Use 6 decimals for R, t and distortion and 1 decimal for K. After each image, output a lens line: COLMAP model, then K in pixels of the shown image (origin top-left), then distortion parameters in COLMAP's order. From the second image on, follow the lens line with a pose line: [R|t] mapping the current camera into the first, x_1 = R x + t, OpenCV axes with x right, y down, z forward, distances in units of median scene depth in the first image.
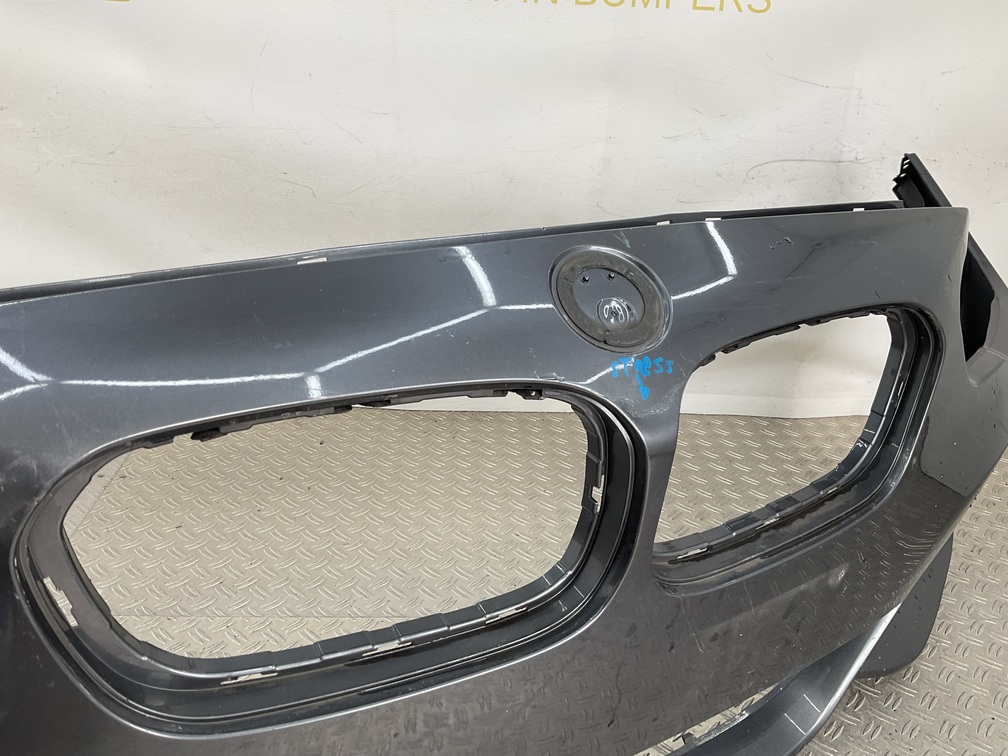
lens RADIAL K [[848.1, 0, 503.6], [0, 848.1, 381.5], [0, 0, 1]] dist [0.082741, -0.174318]
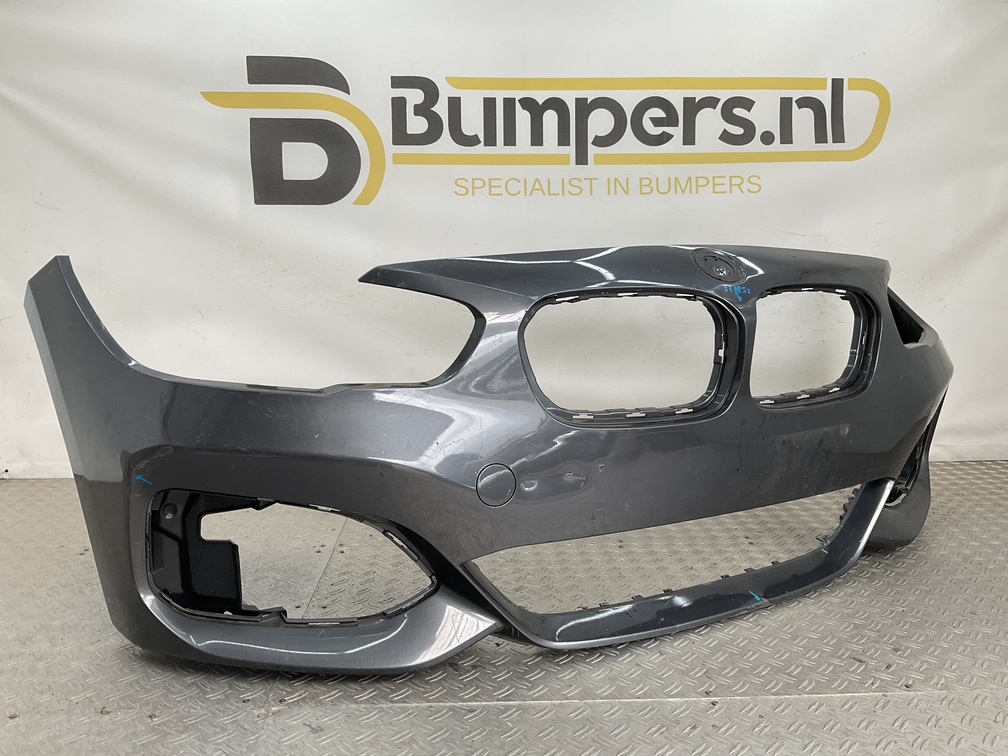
lens RADIAL K [[848.1, 0, 500.5], [0, 848.1, 376.2], [0, 0, 1]] dist [0.082741, -0.174318]
pose [[0.998802, -0.048760, -0.004164, -0.182470], [0.045687, 0.959567, -0.277748, 0.313601], [0.017539, 0.277225, 0.960645, -0.442219]]
